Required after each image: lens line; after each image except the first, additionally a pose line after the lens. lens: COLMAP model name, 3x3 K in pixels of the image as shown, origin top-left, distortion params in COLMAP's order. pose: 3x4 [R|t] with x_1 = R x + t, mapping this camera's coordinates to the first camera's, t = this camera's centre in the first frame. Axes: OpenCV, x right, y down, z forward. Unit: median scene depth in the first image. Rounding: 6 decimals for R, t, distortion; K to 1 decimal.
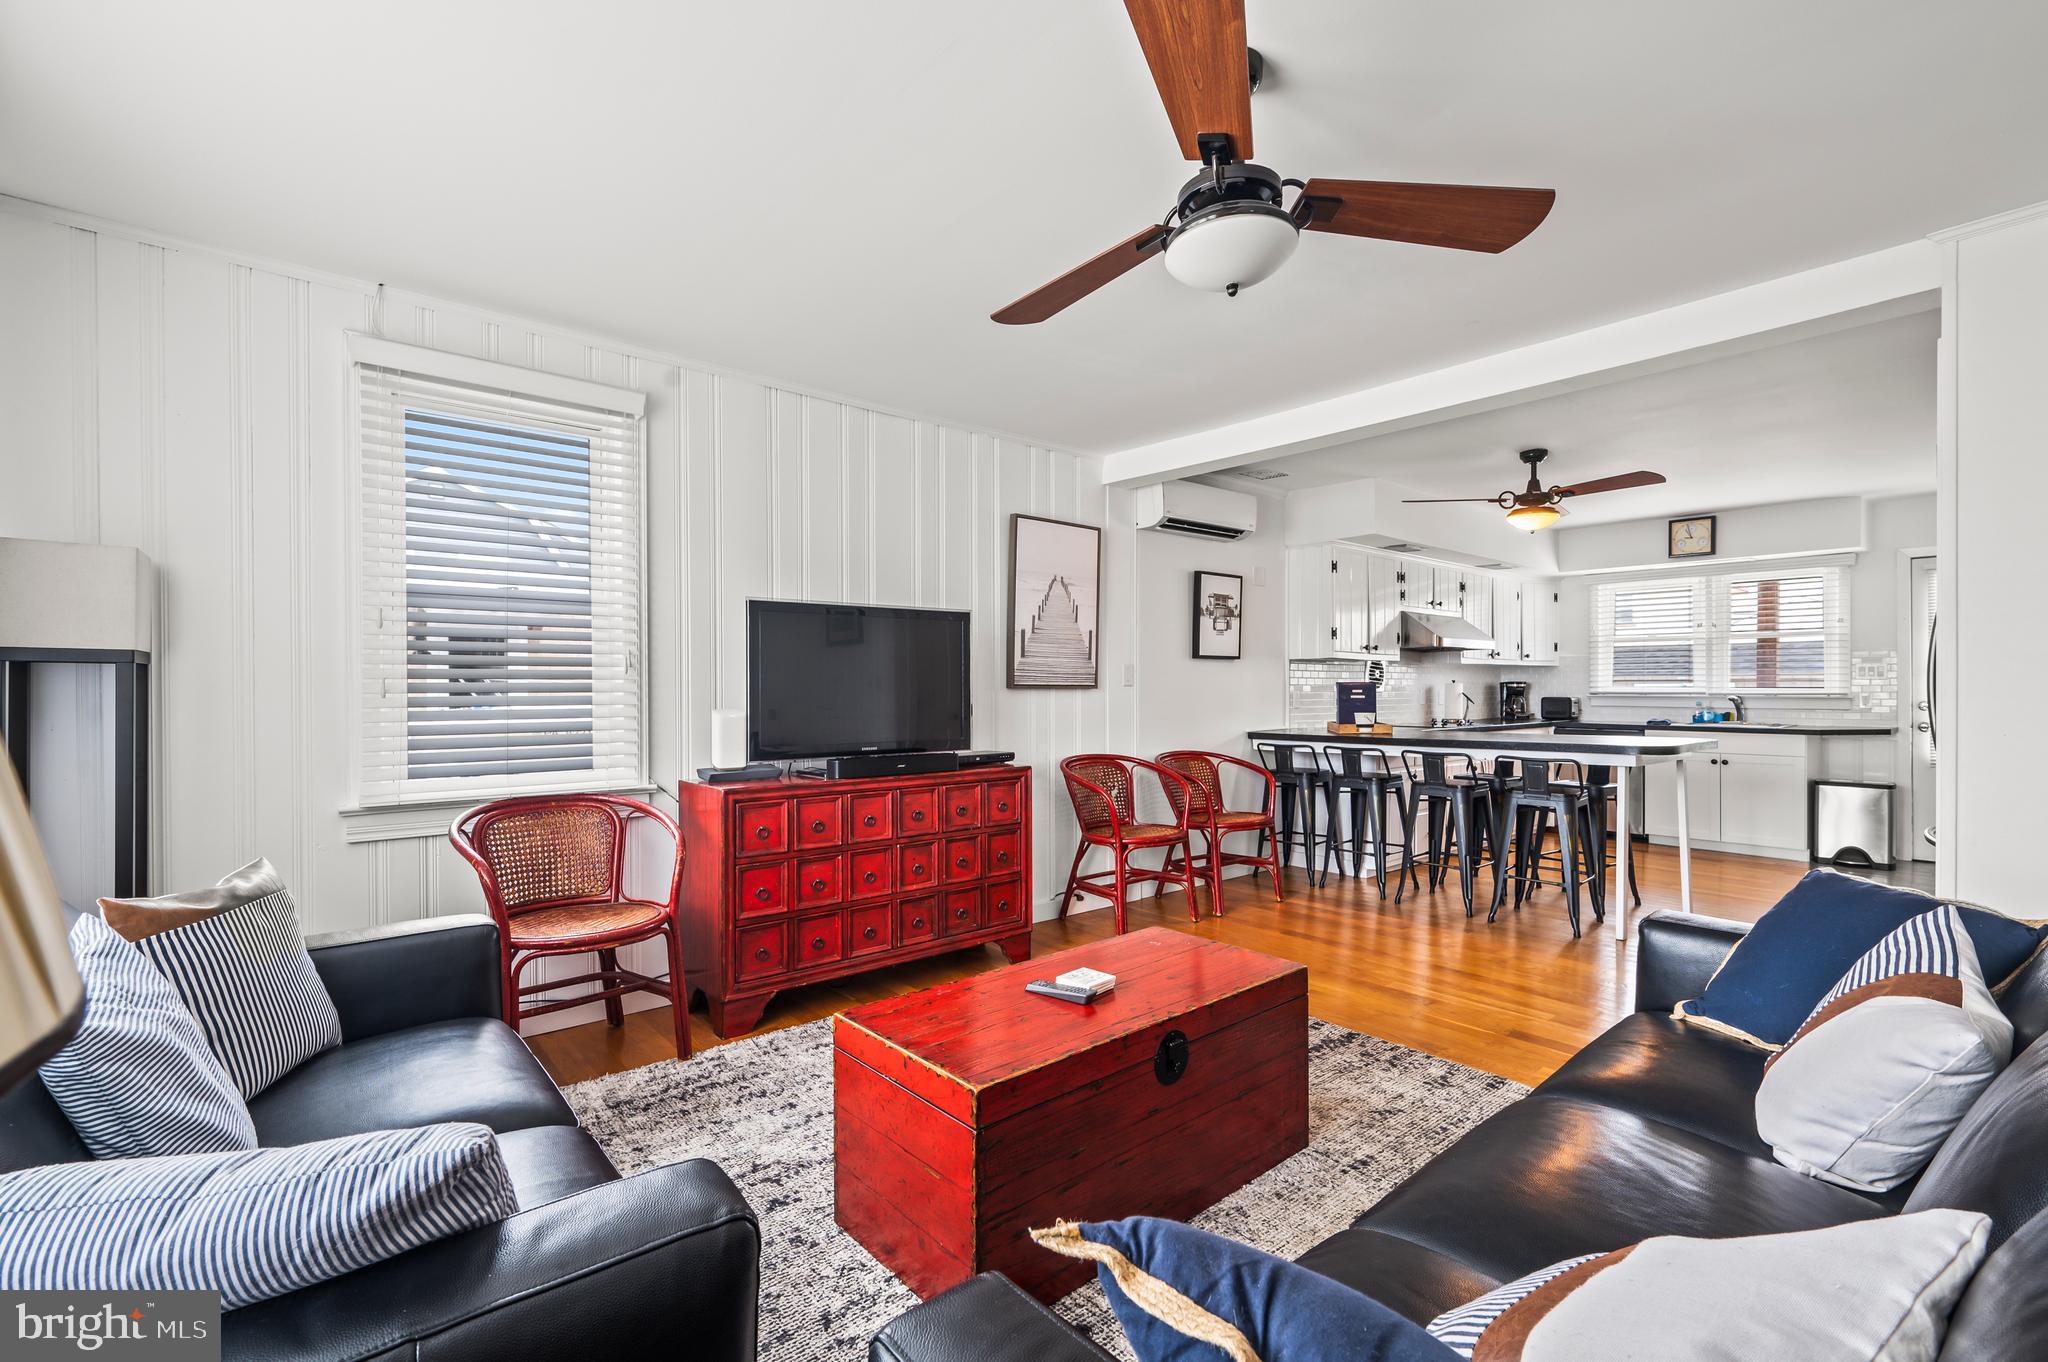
lens RADIAL K [[901.3, 0, 1021.0], [0, 901.3, 691.4], [0, 0, 1]] dist [-0.004118, -0.000109]
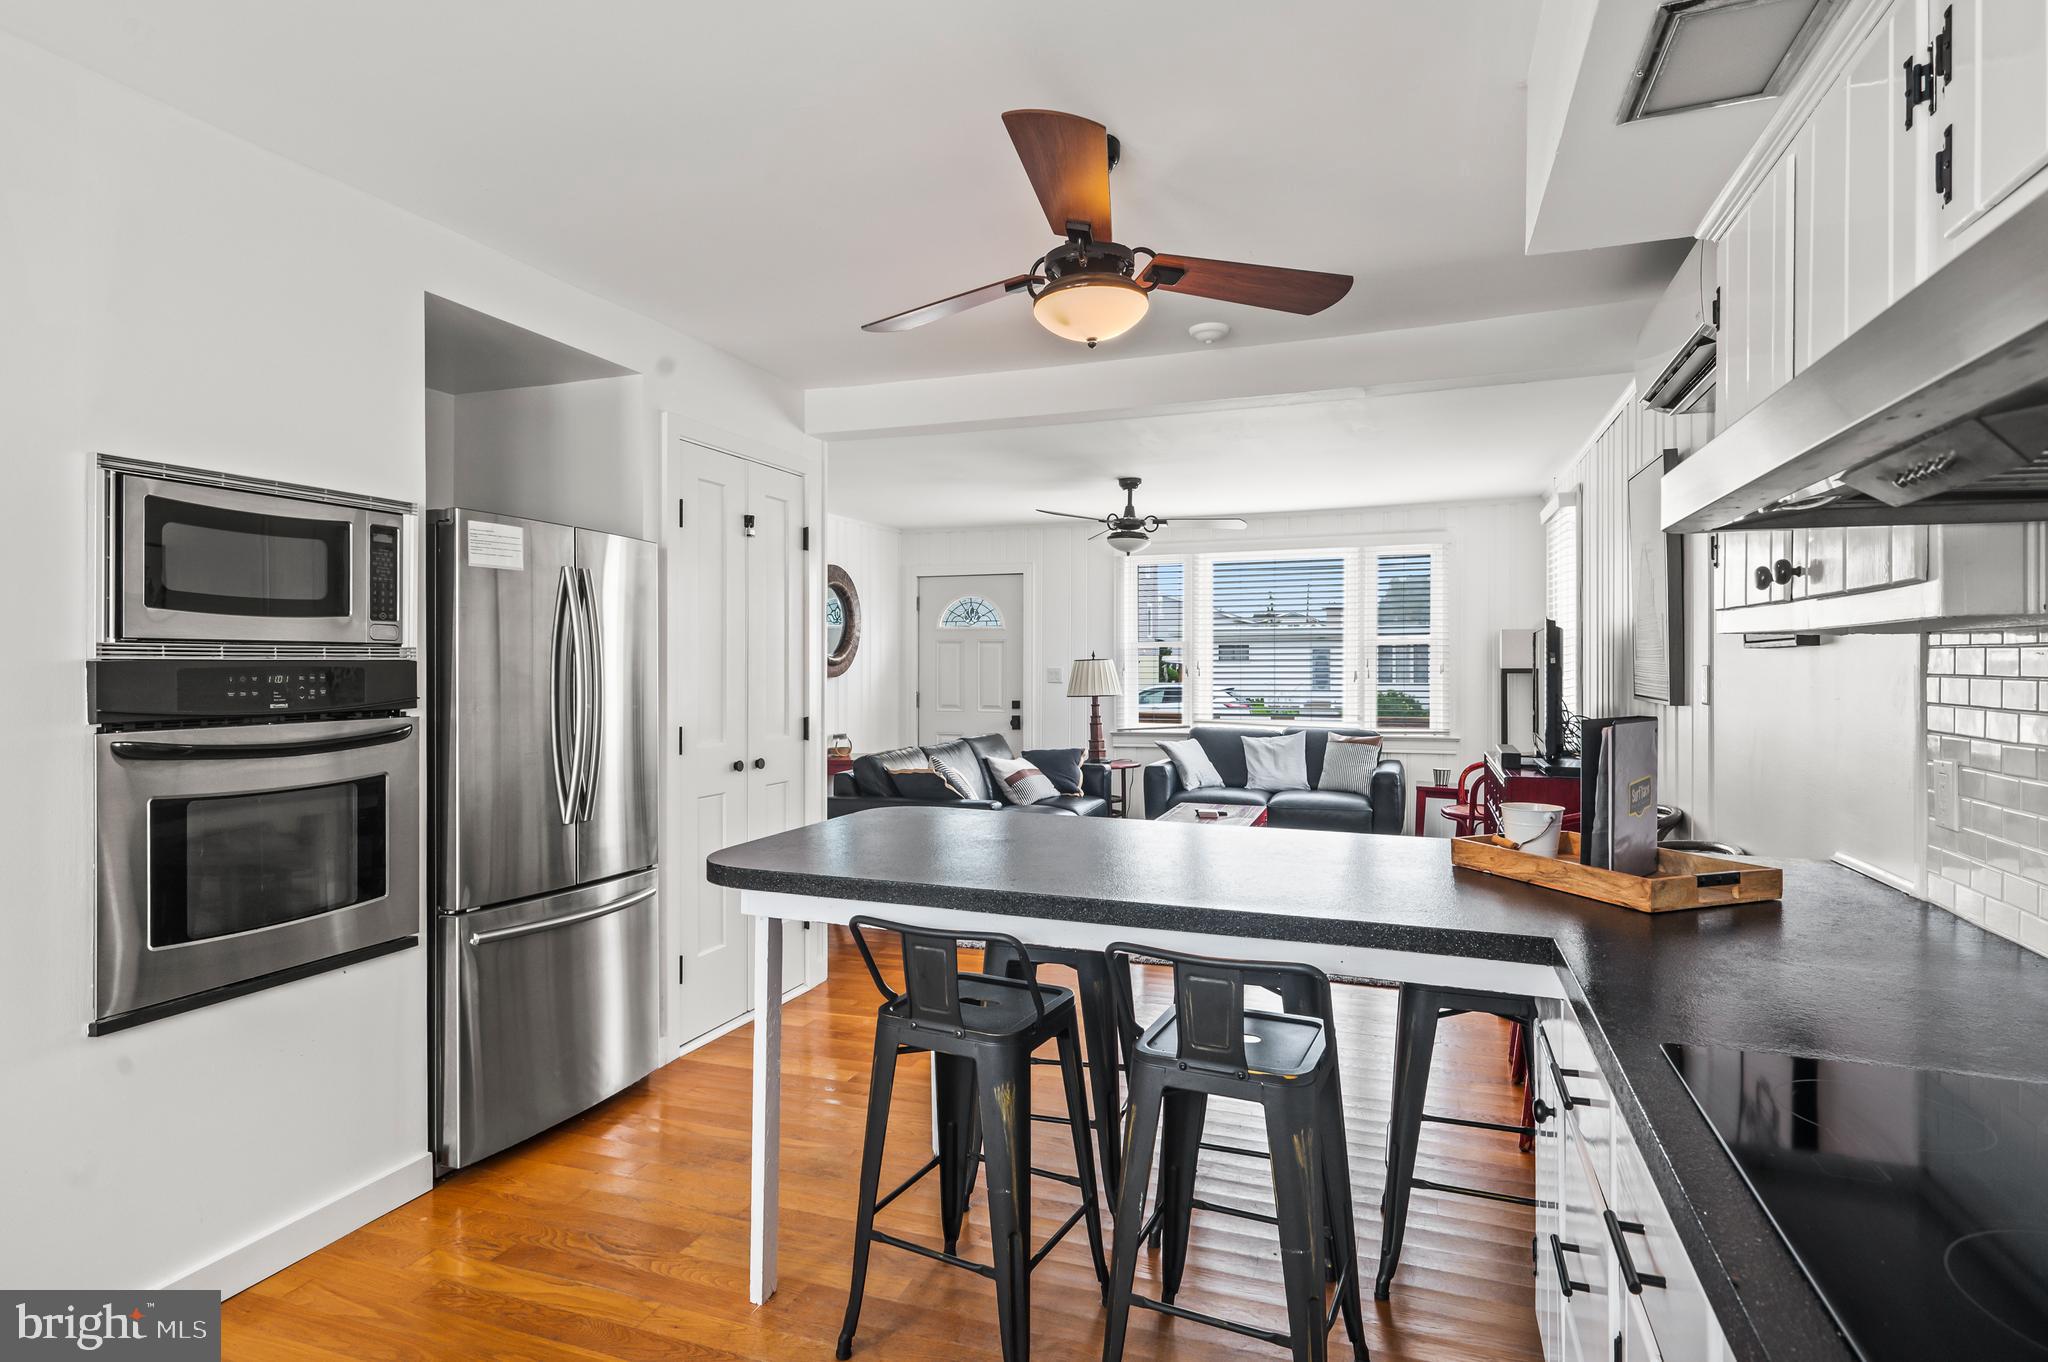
lens RADIAL K [[1078.4, 0, 1018.9], [0, 1078.4, 658.8], [0, 0, 1]] dist [0.001135, -0.000311]
pose [[-0.865482, 0.000011, -0.500941, 0.837778], [-0.000603, 0.999999, 0.001063, -0.035207], [0.500940, 0.001222, -0.865481, 1.398682]]
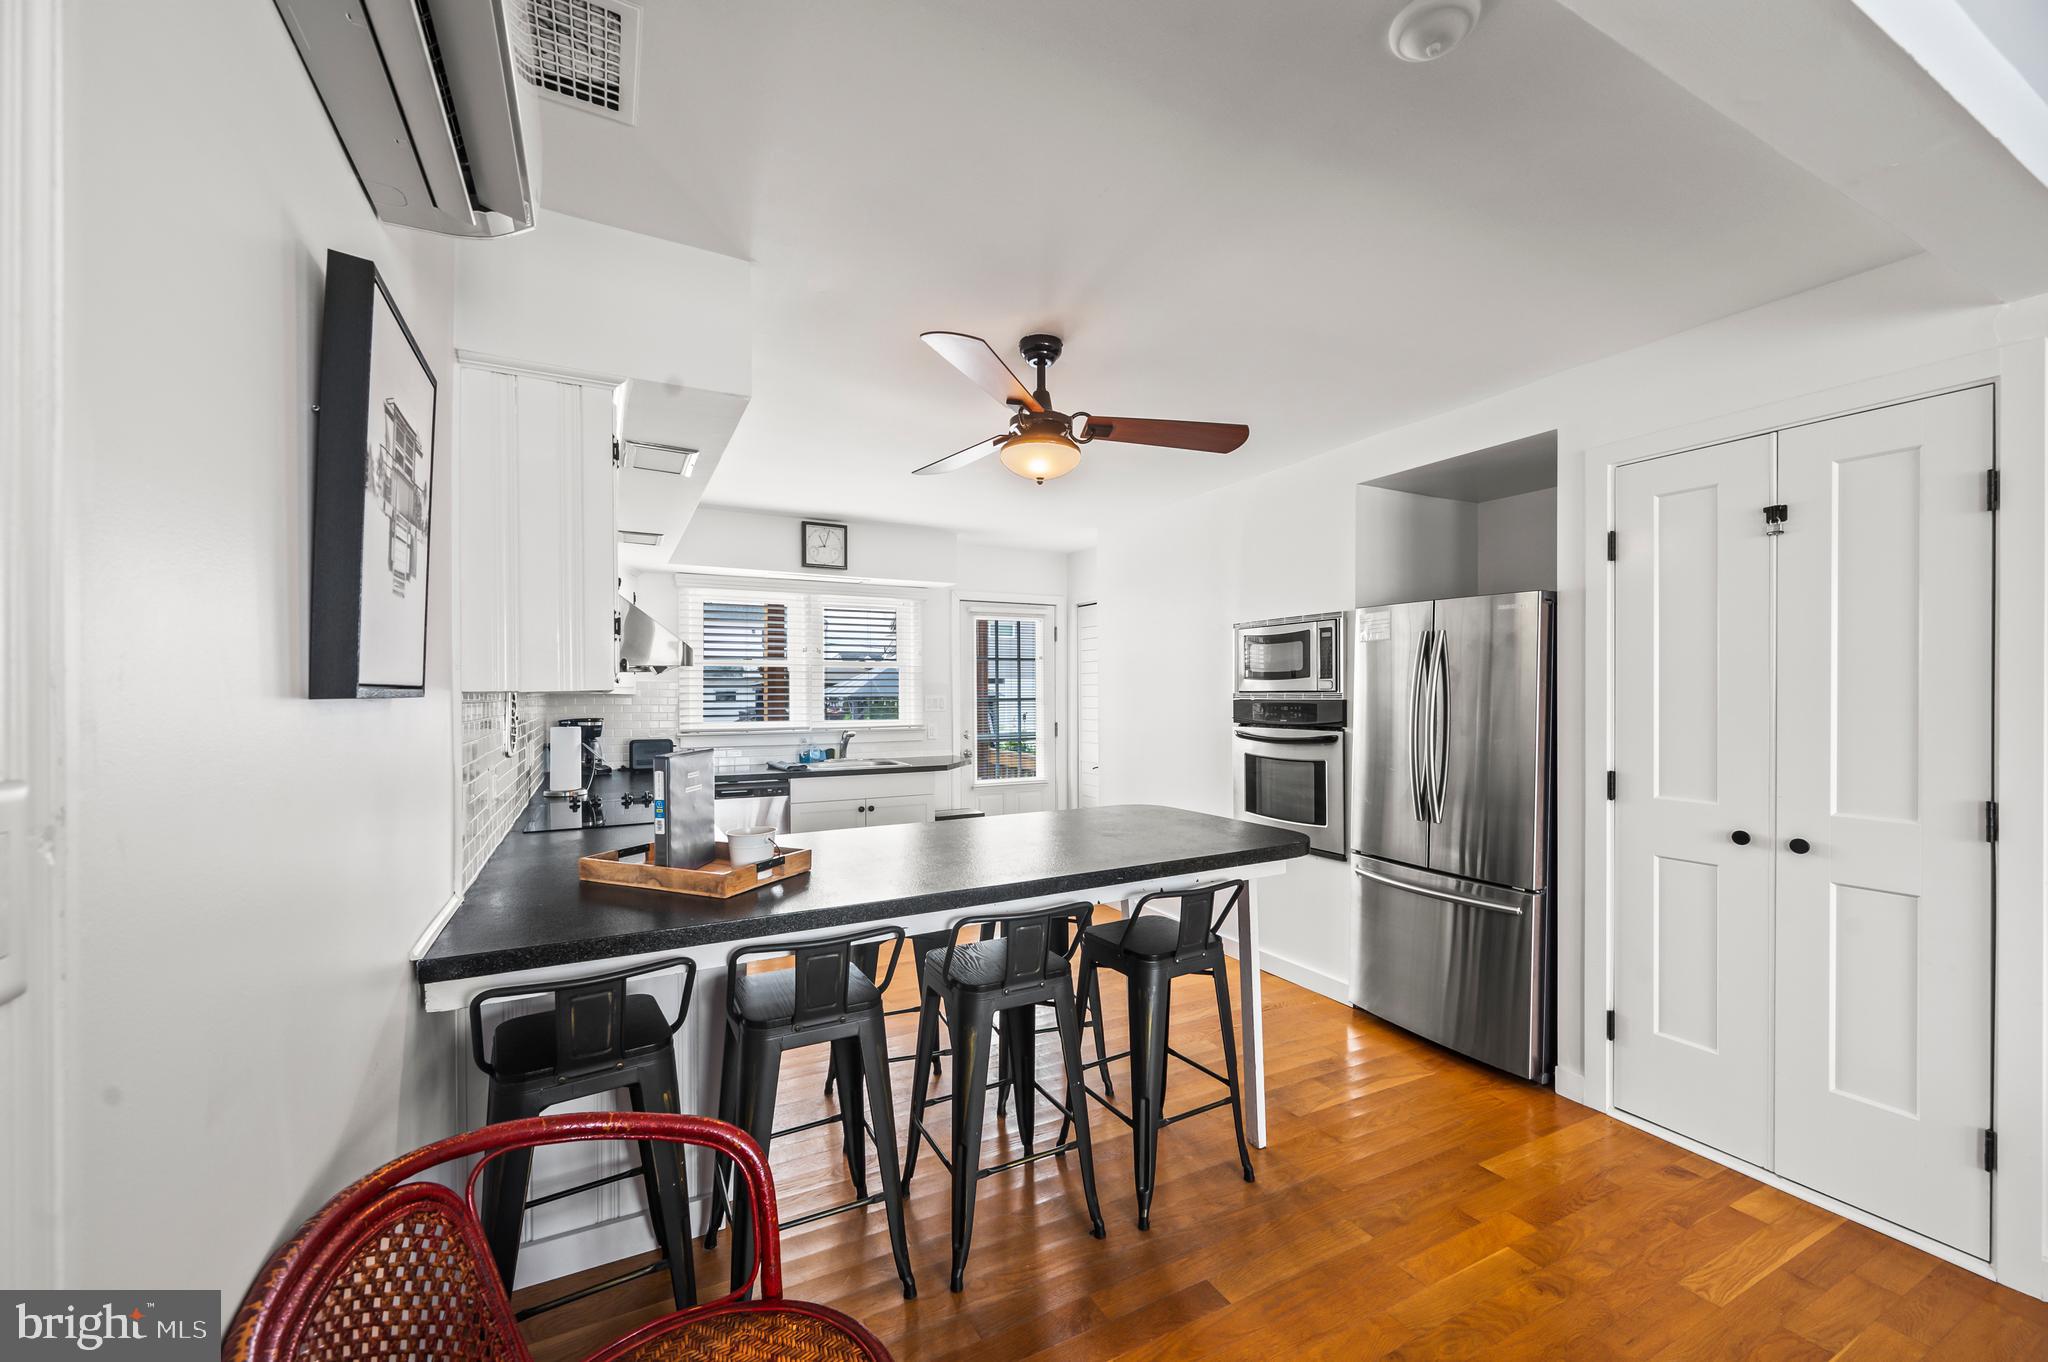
lens RADIAL K [[806.1, 0, 1022.1], [0, 806.1, 696.8], [0, 0, 1]] dist [0.000161, -0.000023]
pose [[0.212660, -0.003874, 0.977118, 0.060195], [0.008179, 0.999964, 0.002184, -0.040329], [-0.977092, 0.007527, 0.212684, 0.897909]]
